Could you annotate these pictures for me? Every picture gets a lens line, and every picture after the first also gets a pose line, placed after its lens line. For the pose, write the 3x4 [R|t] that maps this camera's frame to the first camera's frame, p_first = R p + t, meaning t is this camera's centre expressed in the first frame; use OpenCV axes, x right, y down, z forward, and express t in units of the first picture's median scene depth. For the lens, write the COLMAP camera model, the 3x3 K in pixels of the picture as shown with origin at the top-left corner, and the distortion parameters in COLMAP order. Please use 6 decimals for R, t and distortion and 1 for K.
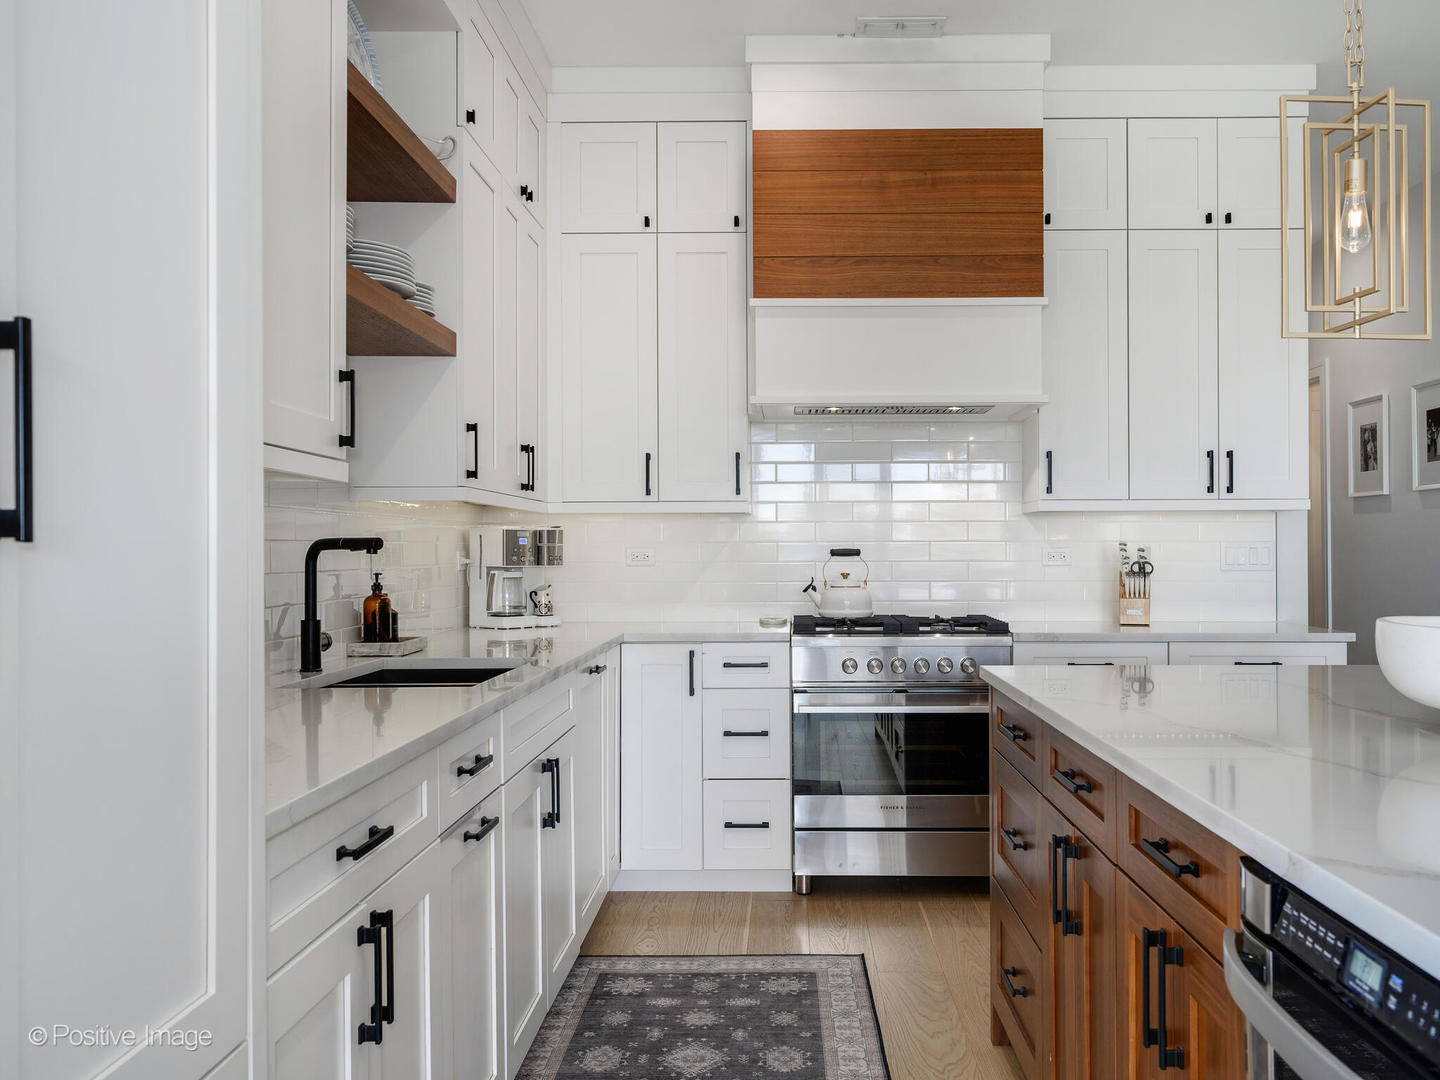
lens RADIAL K [[1341.8, 0, 770.0], [0, 1341.8, 529.5], [0, 0, 1]] dist [-0.009011, 0.000000]
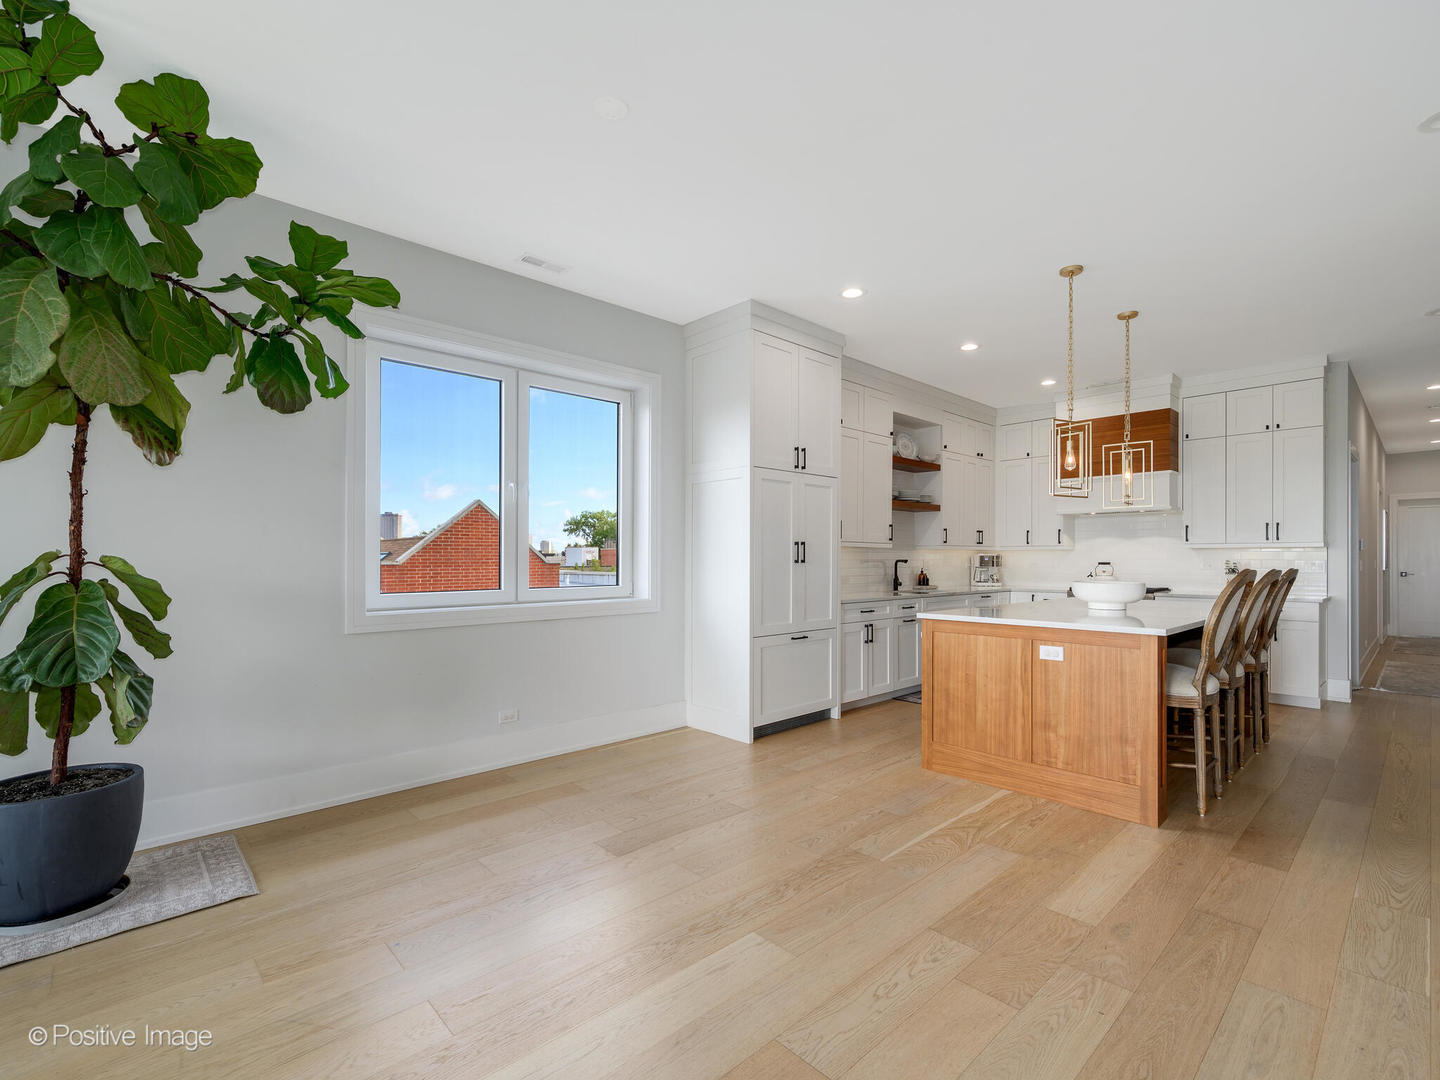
lens RADIAL K [[664.3, 0, 729.9], [0, 664.3, 553.1], [0, 0, 1]] dist [-0.006374, 0.001180]
pose [[0.718228, -0.003116, -0.695801, 0.498139], [0.008152, 0.999959, 0.003937, -0.017523], [0.695760, -0.008500, 0.718224, -0.590086]]
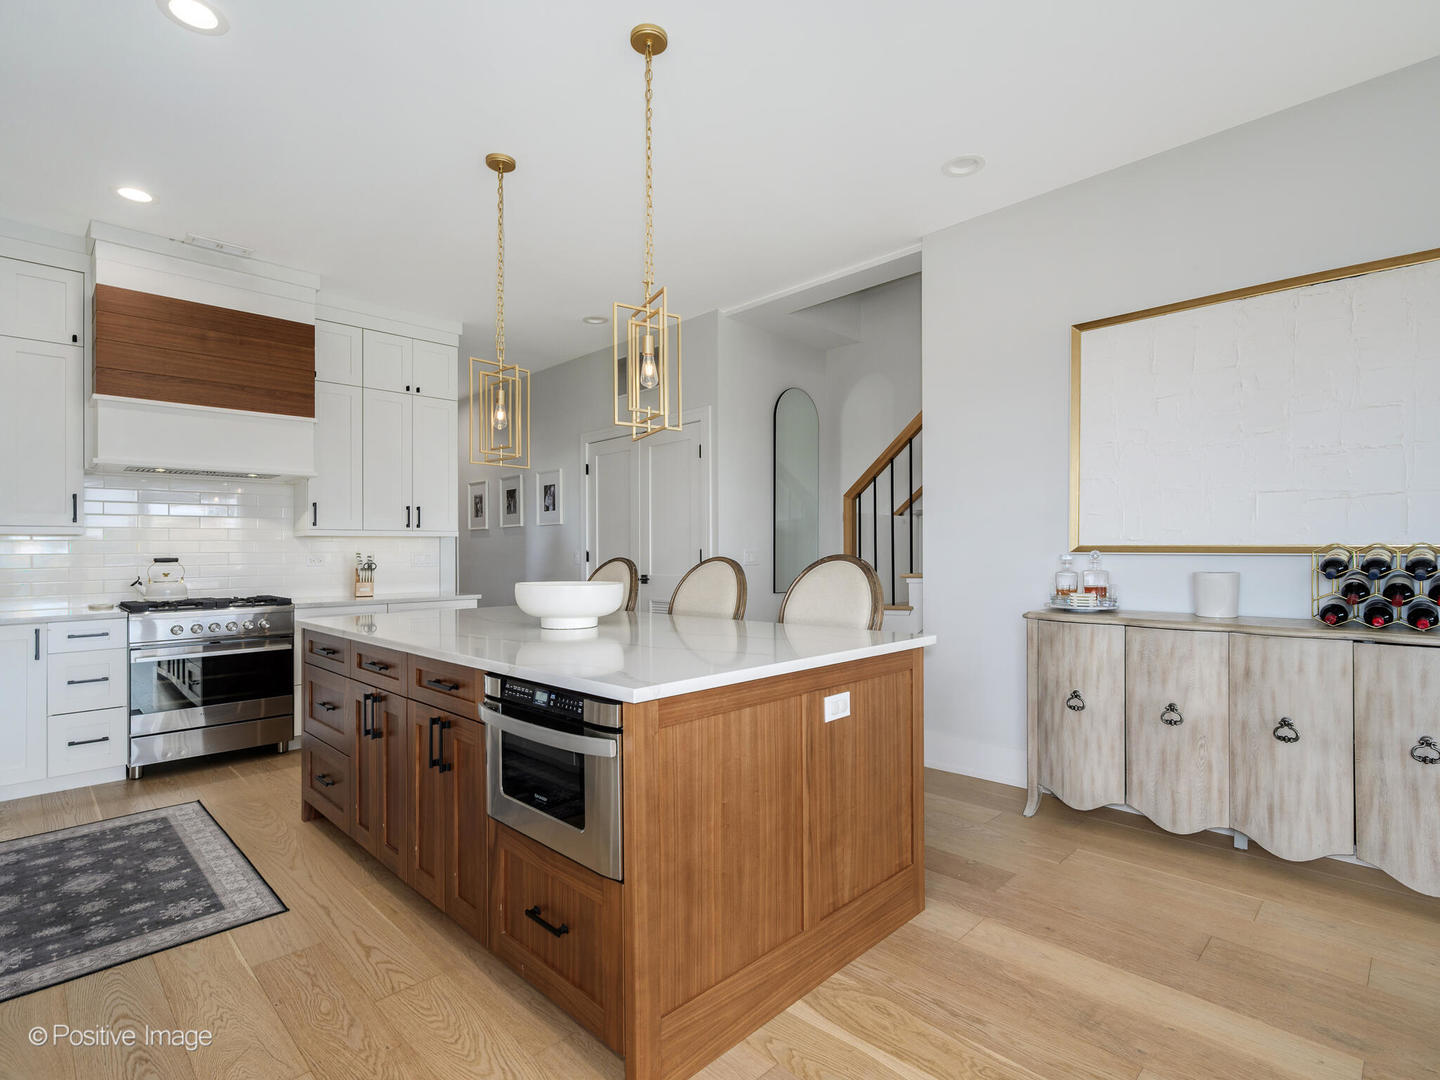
lens RADIAL K [[705.4, 0, 772.1], [0, 705.4, 544.1], [0, 0, 1]] dist [-0.004820, 0.000846]
pose [[0.670995, 0.003158, 0.741455, -0.087082], [-0.002382, 0.999995, -0.002104, -0.001967], [-0.741458, -0.000355, 0.670999, -0.101061]]
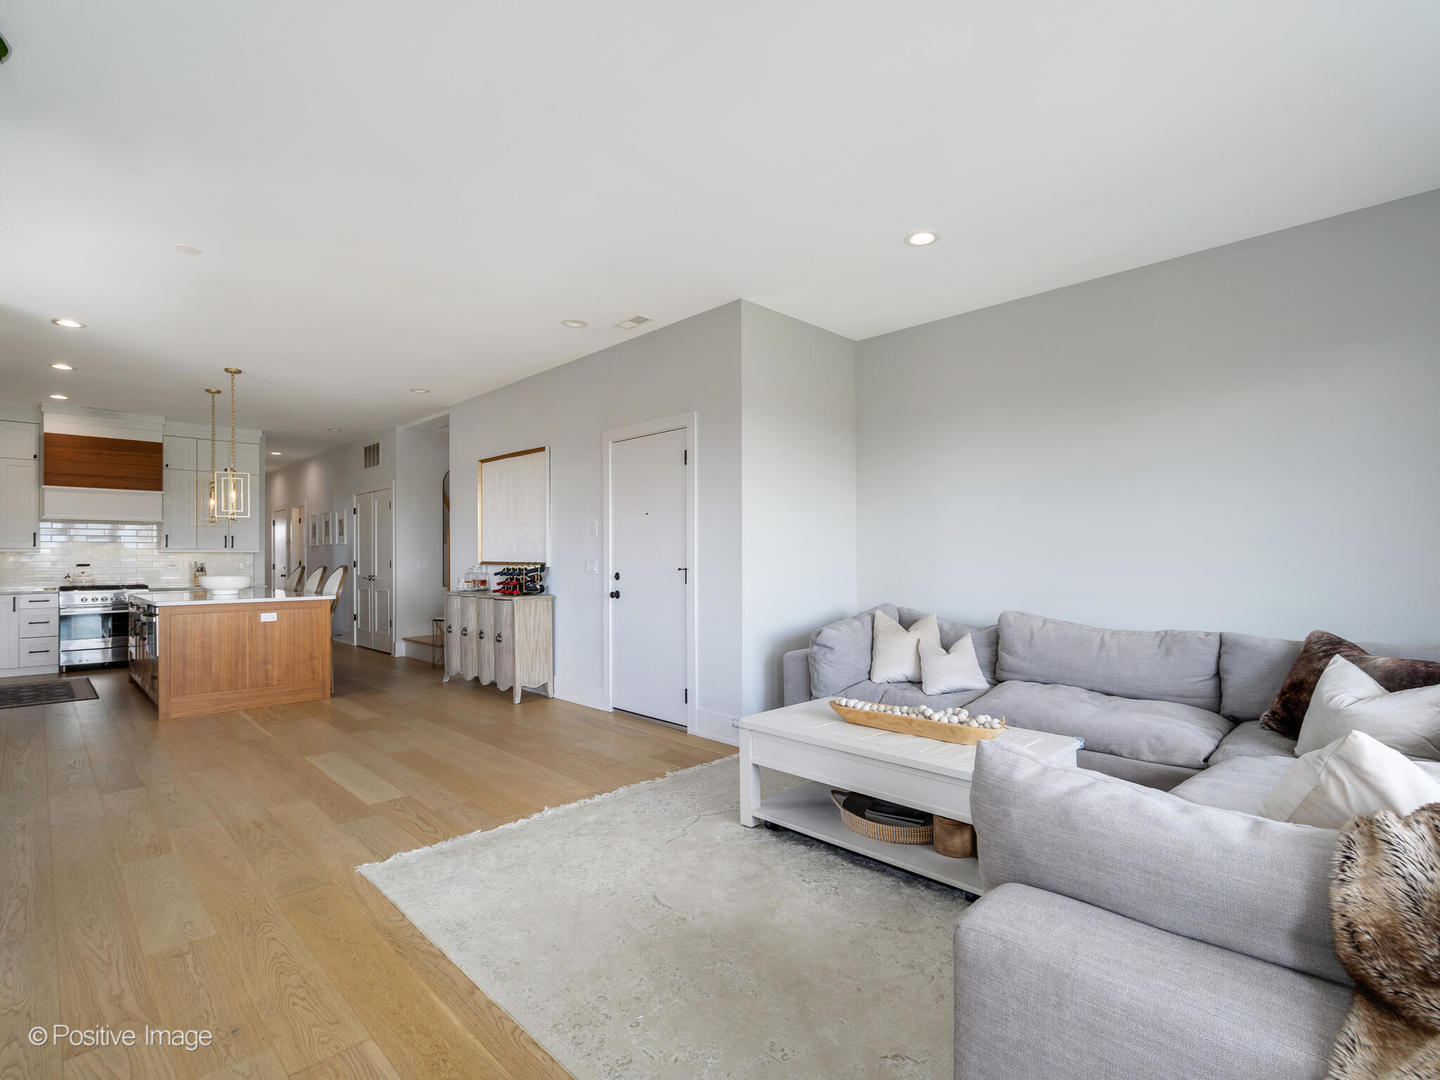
lens RADIAL K [[664.3, 0, 719.3], [0, 664.3, 551.9], [0, 0, 1]] dist [-0.006374, 0.001180]
pose [[0.684387, 0.006984, 0.729086, -0.056528], [-0.008258, 0.999964, -0.001827, -0.025208], [-0.729073, -0.004771, 0.684420, -1.225368]]
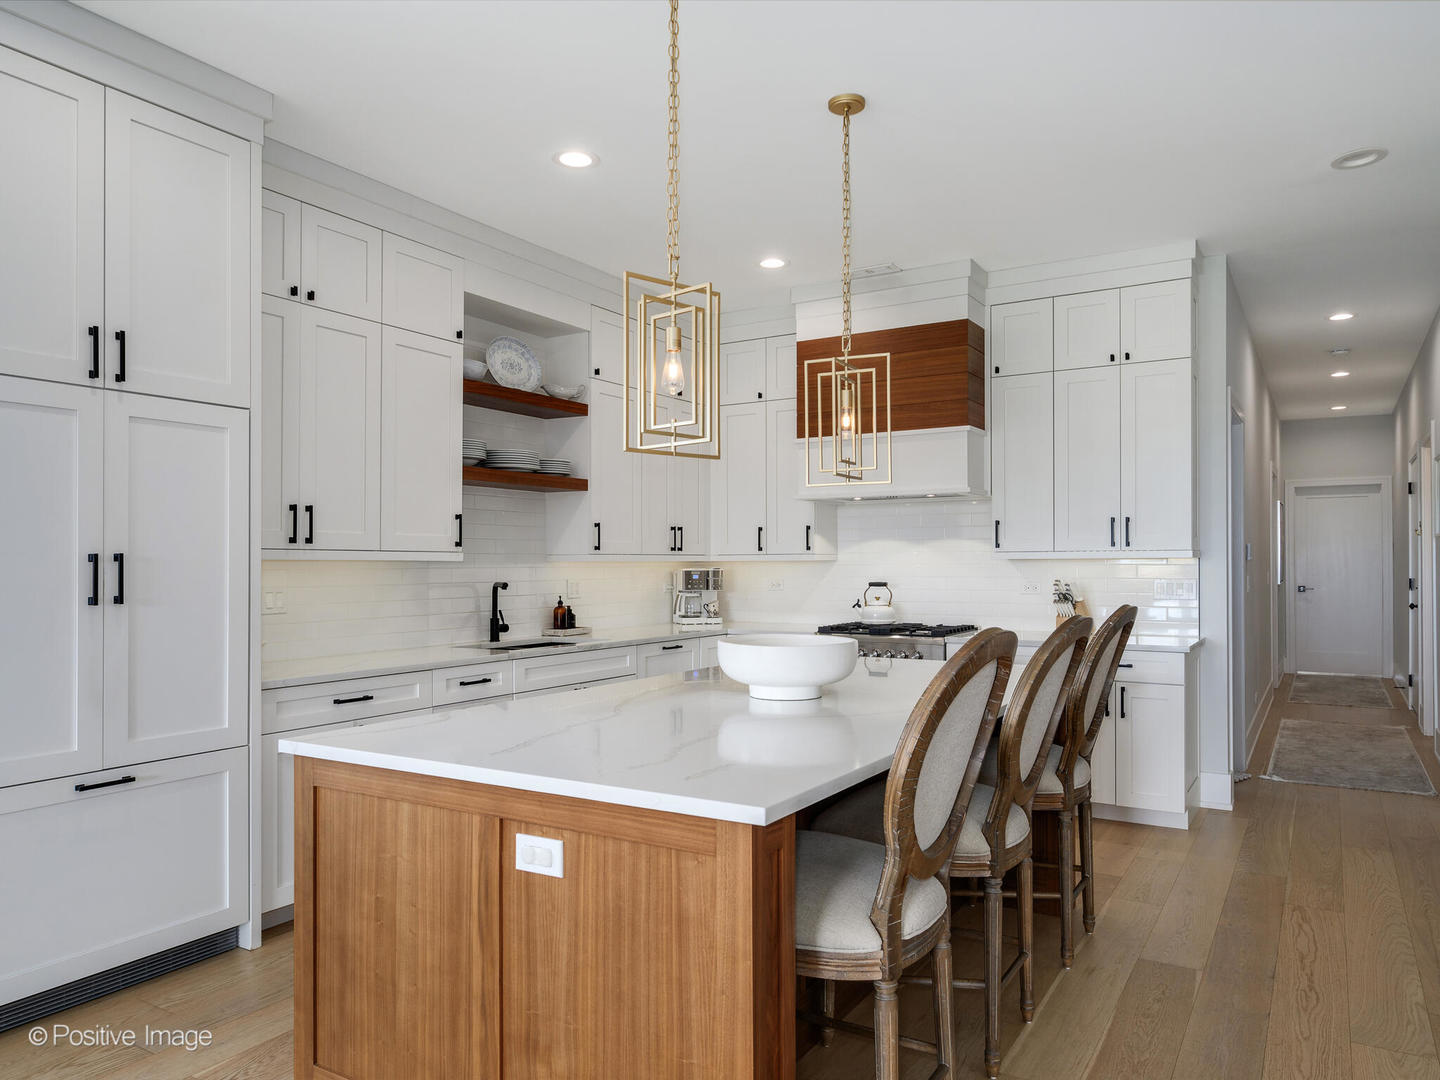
lens RADIAL K [[975.5, 0, 697.7], [0, 975.5, 547.9], [0, 0, 1]] dist [-0.004130, 0.002782]
pose [[0.863329, -0.007552, -0.504585, 0.508491], [0.007642, 0.999969, -0.001892, -0.029049], [0.504583, -0.002223, 0.863360, -0.154907]]
